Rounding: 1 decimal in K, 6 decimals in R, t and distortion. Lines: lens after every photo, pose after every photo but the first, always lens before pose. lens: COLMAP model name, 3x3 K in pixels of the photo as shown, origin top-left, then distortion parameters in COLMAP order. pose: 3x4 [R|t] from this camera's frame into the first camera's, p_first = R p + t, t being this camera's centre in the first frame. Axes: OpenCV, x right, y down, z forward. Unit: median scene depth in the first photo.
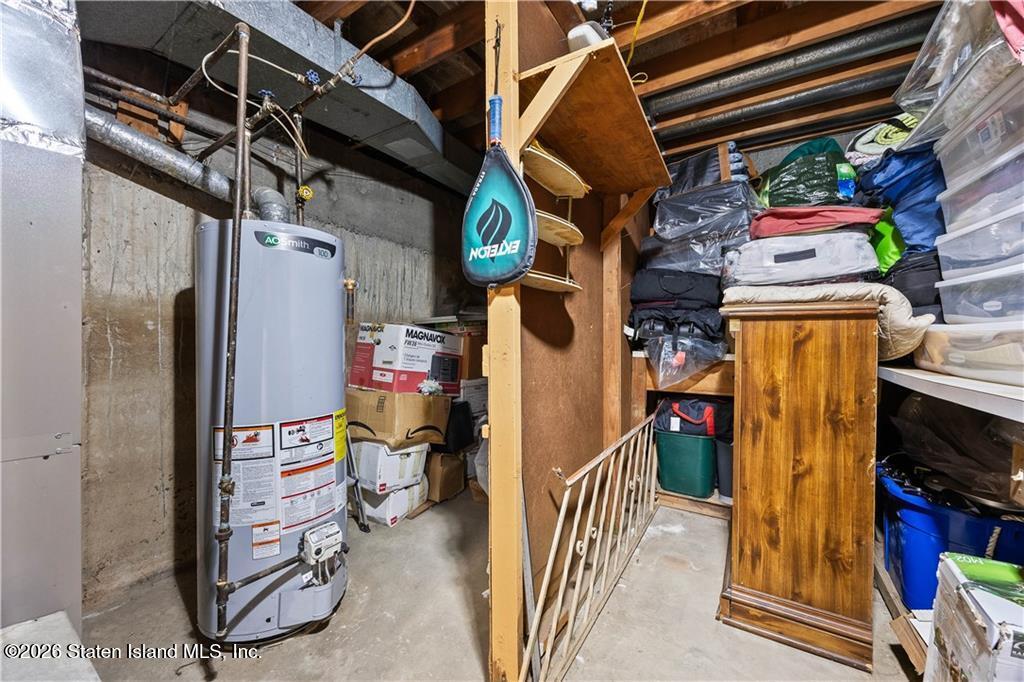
lens RADIAL K [[397.3, 0, 505.9], [0, 397.3, 337.9], [0, 0, 1]] dist [-0.003788, -0.000253]
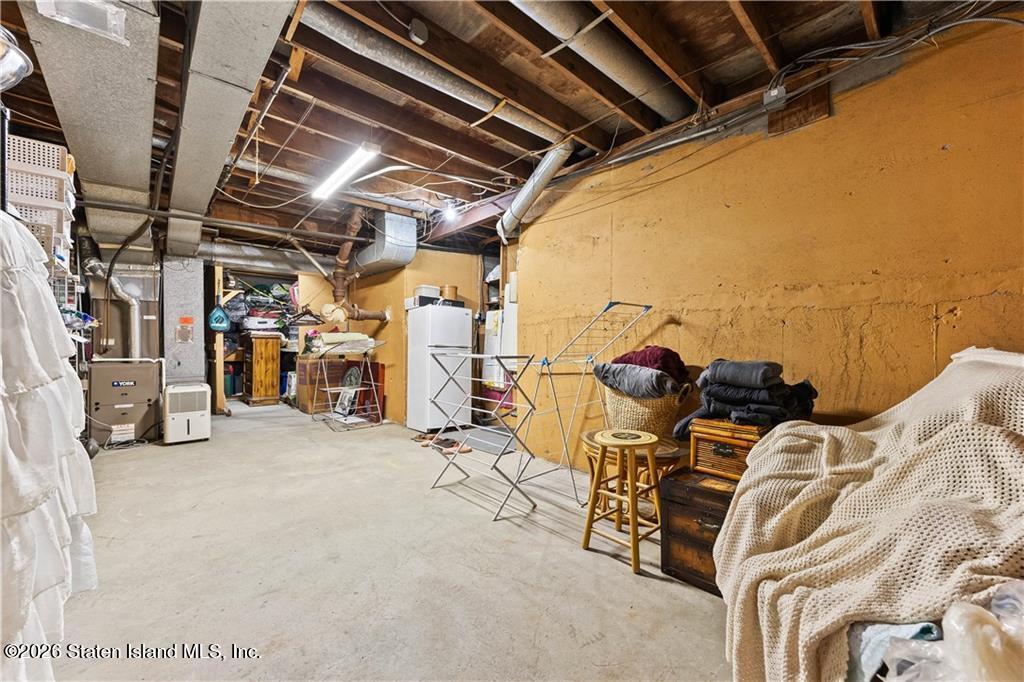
lens RADIAL K [[397.3, 0, 507.7], [0, 397.3, 343.3], [0, 0, 1]] dist [-0.003788, -0.000253]
pose [[0.254890, 0.001446, 0.966969, -3.251495], [-0.000333, 0.999999, -0.001408, 0.015757], [-0.966970, 0.000037, 0.254891, -3.138112]]
